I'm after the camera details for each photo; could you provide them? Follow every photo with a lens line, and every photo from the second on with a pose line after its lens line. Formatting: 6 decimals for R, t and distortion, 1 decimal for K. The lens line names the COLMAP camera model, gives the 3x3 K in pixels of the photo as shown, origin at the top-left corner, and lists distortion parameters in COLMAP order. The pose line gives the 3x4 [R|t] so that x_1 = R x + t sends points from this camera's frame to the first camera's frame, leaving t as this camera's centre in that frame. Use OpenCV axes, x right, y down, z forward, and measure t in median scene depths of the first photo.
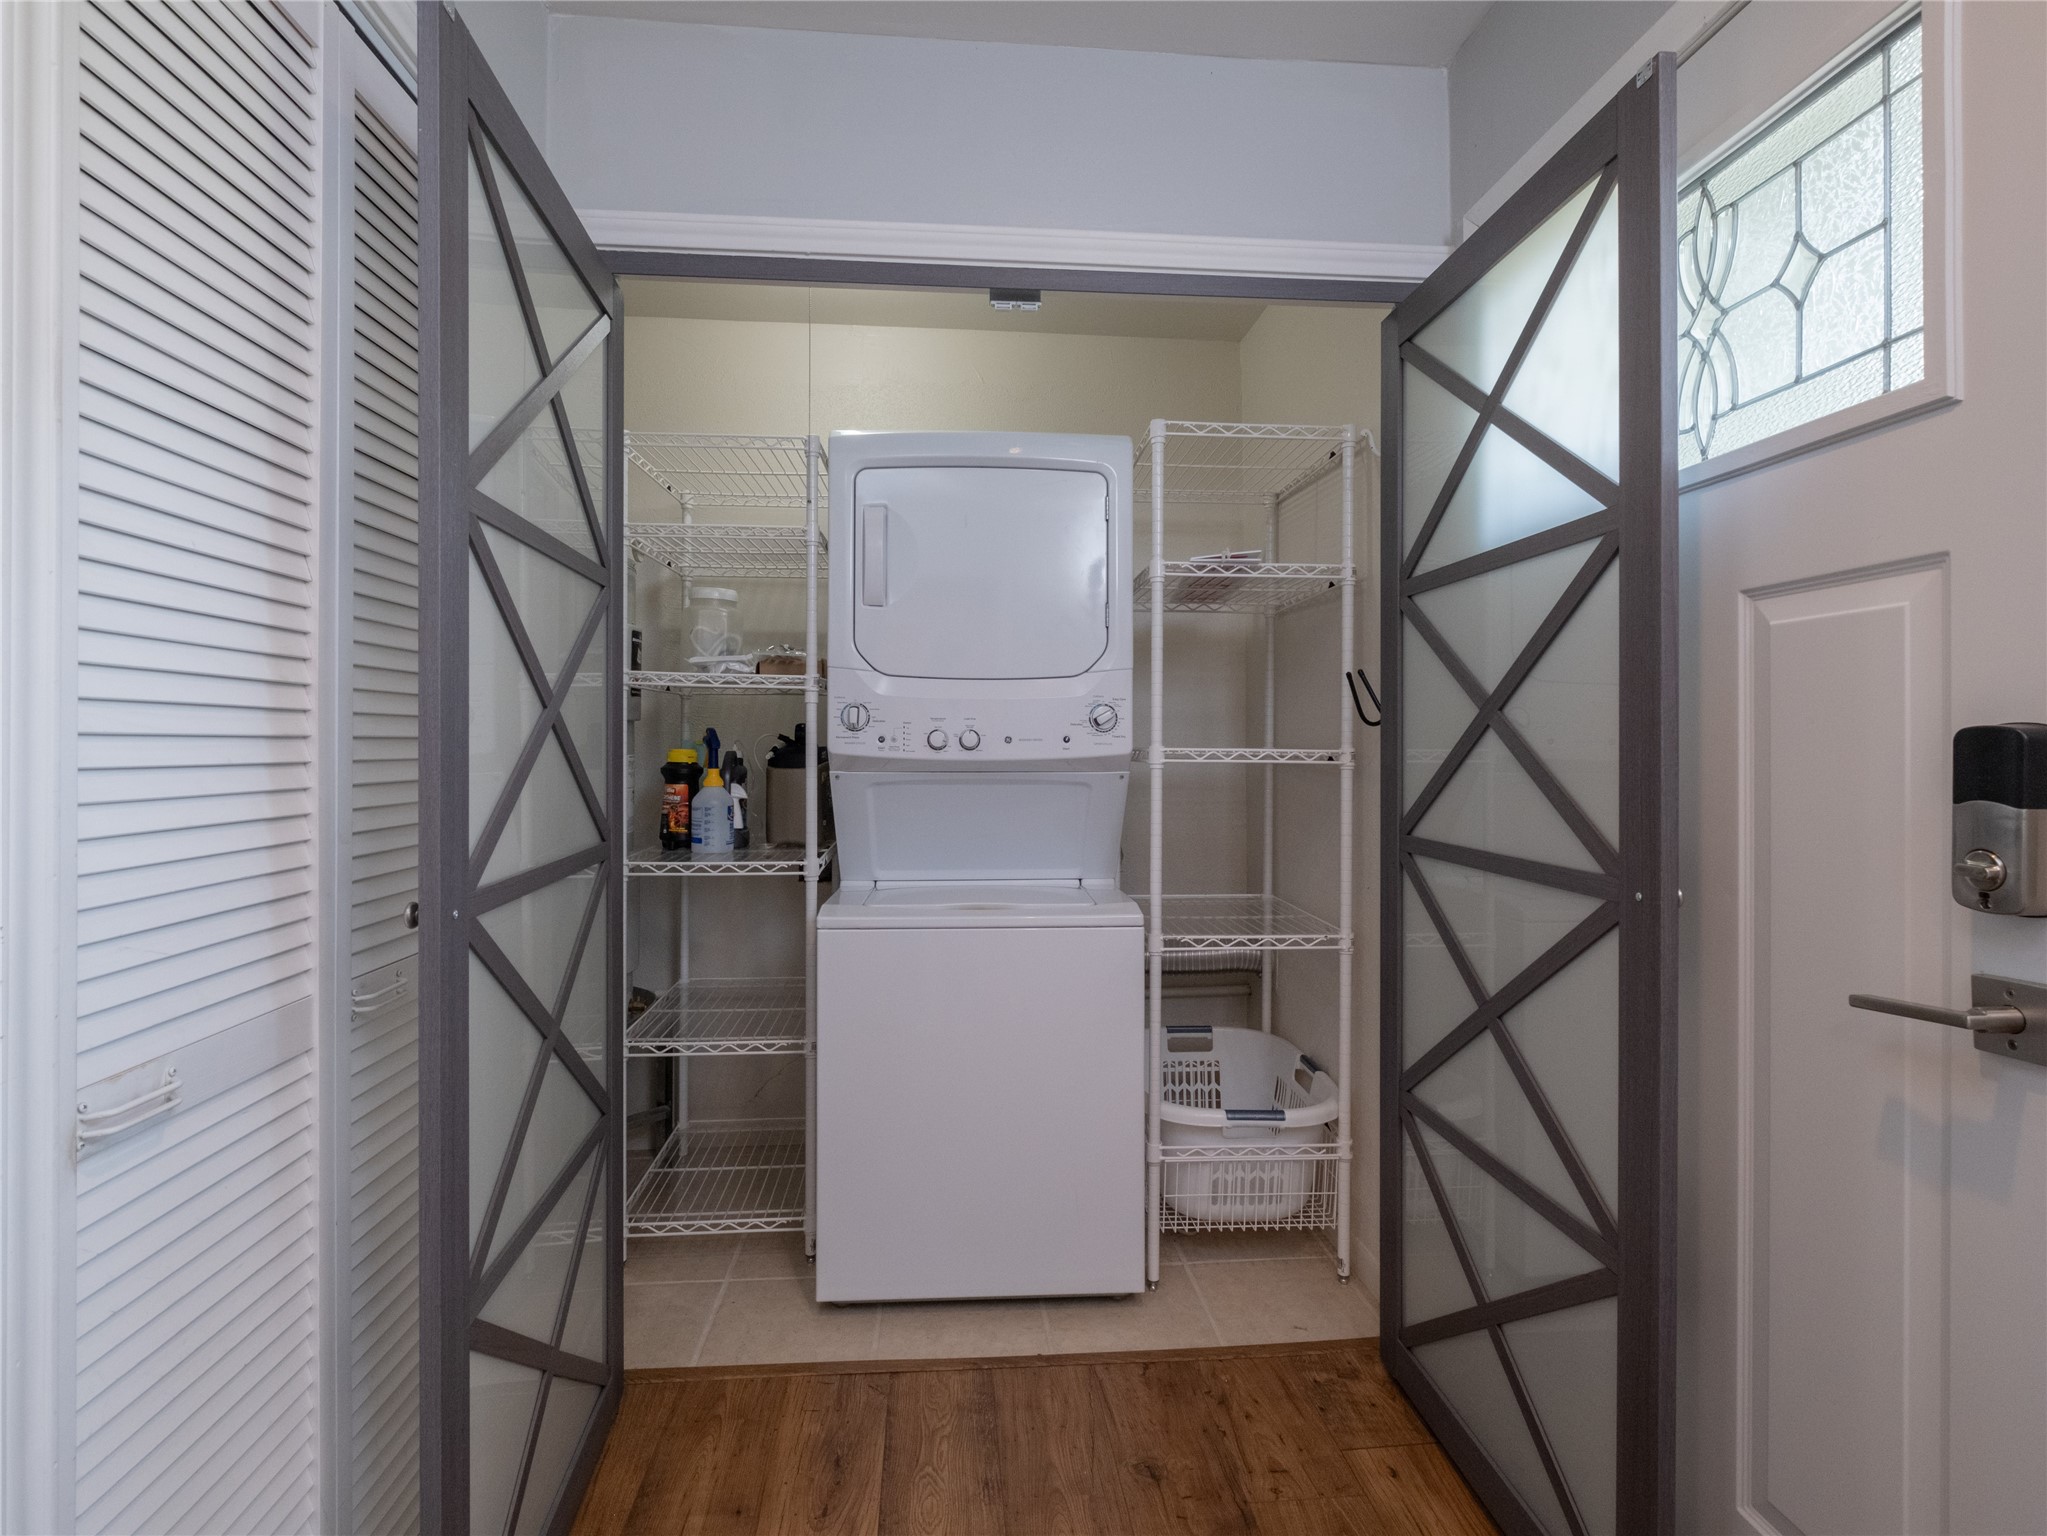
lens RADIAL K [[1007.0, 0, 1020.6], [0, 1007.0, 760.7], [0, 0, 1]] dist [0.000065, -0.003114]
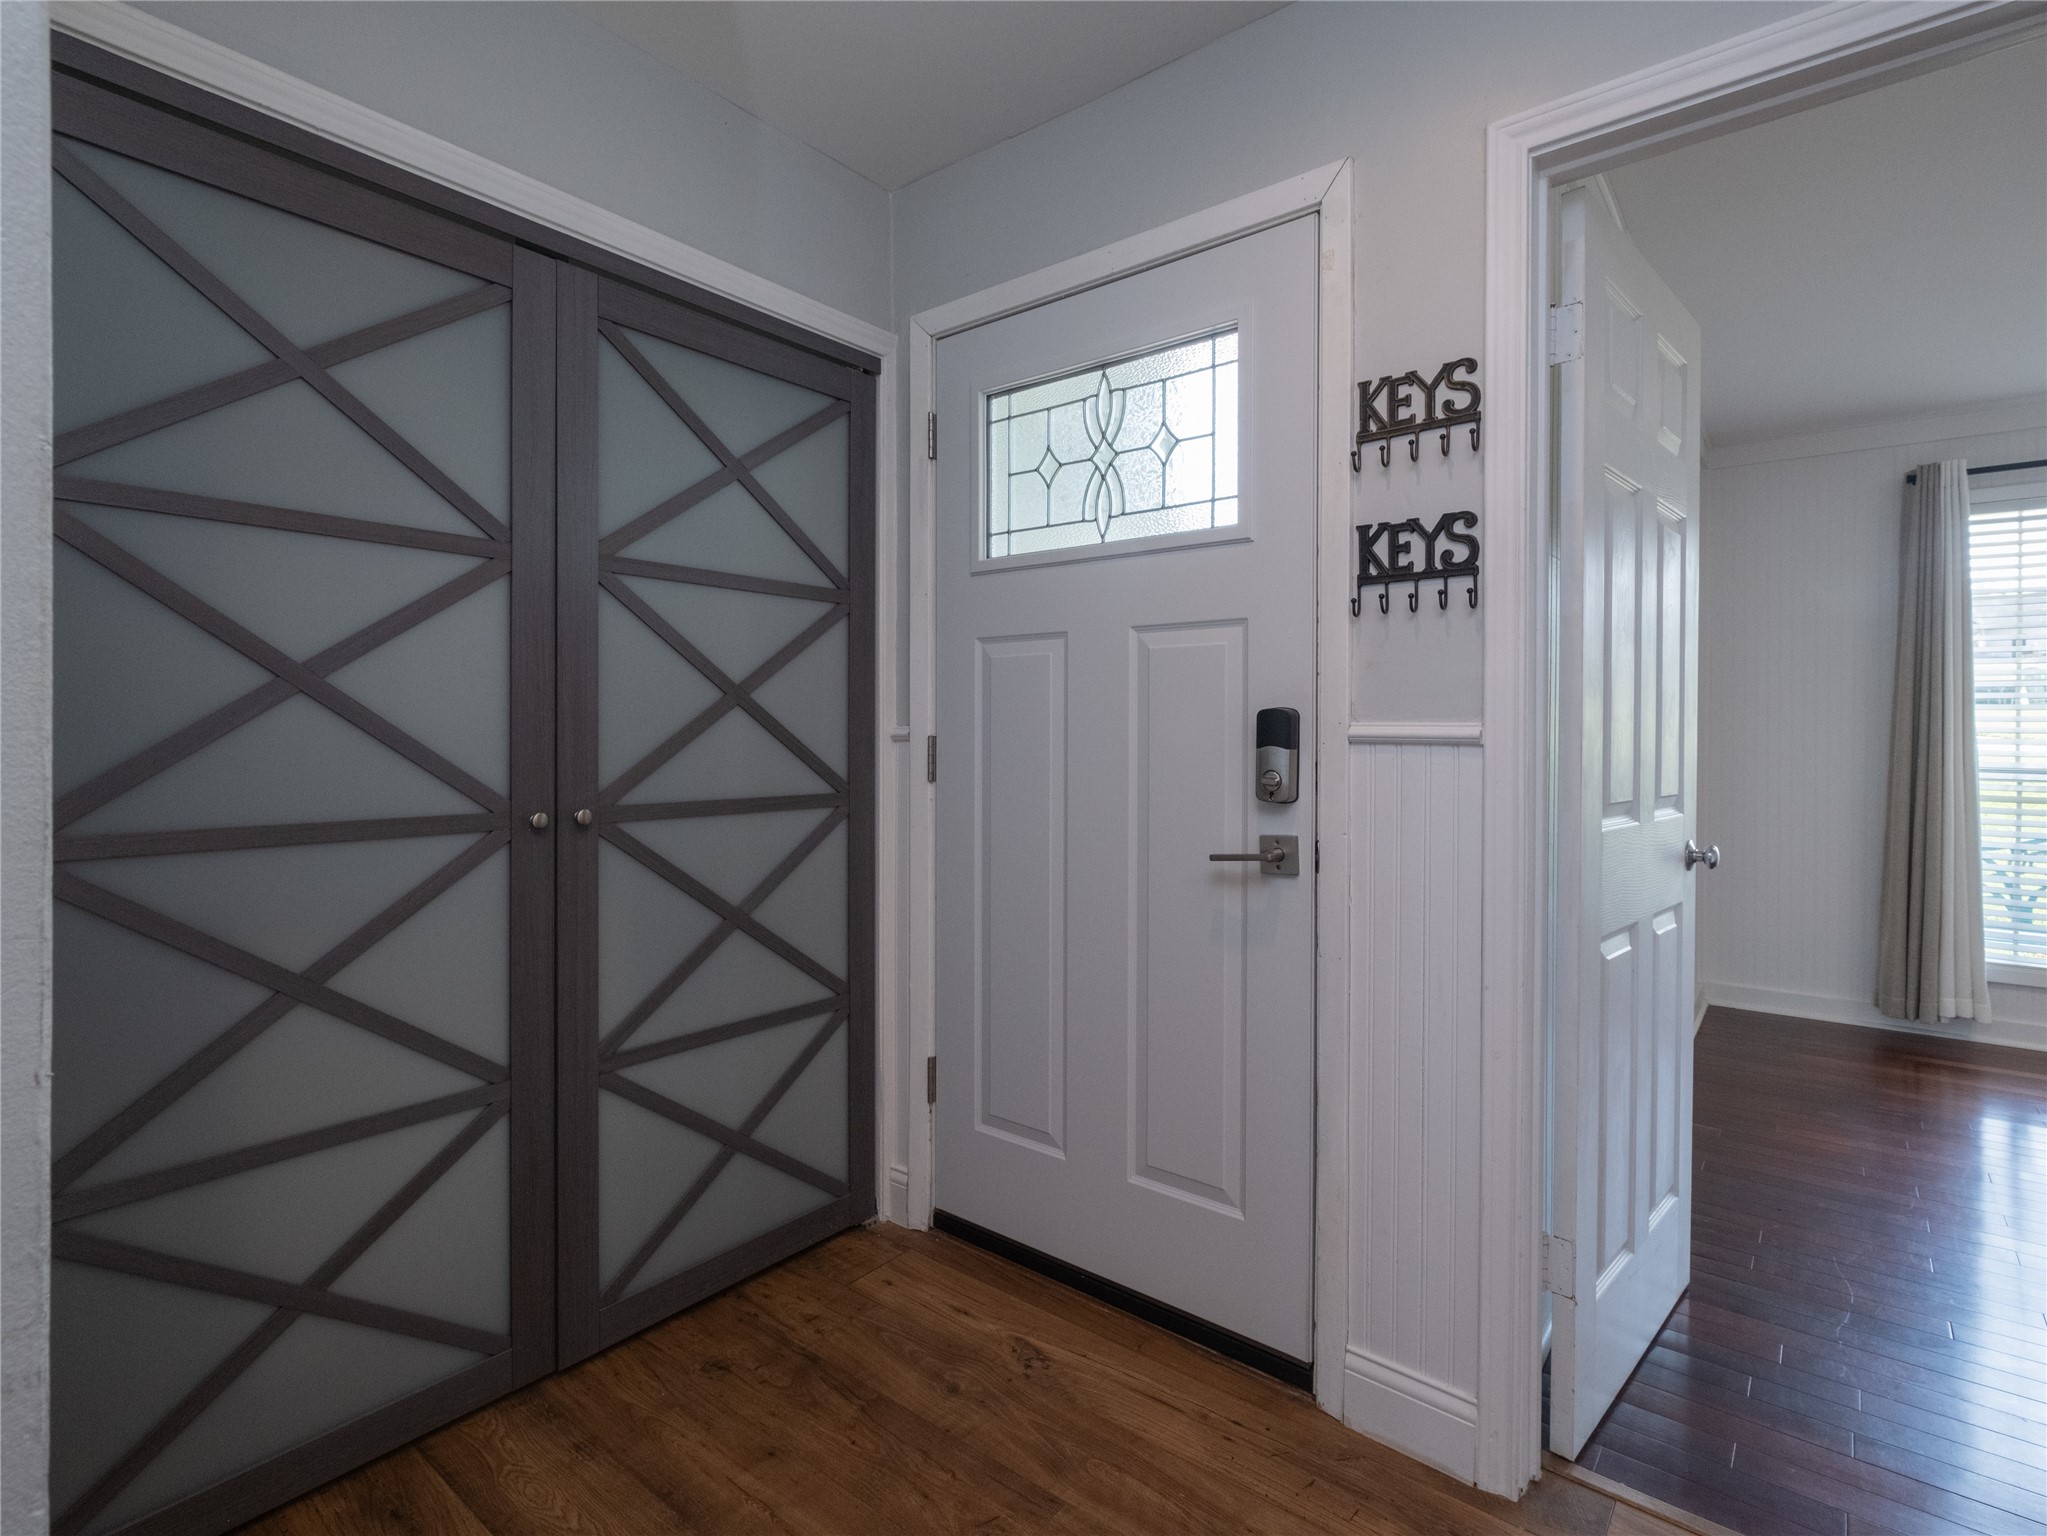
lens RADIAL K [[1007.0, 0, 1008.8], [0, 1007.0, 755.4], [0, 0, 1]] dist [0.000065, -0.003114]
pose [[0.706238, -0.021867, 0.707636, -0.588310], [0.012832, 0.999754, 0.018086, 0.011141], [-0.707858, -0.003693, 0.706345, -0.030931]]
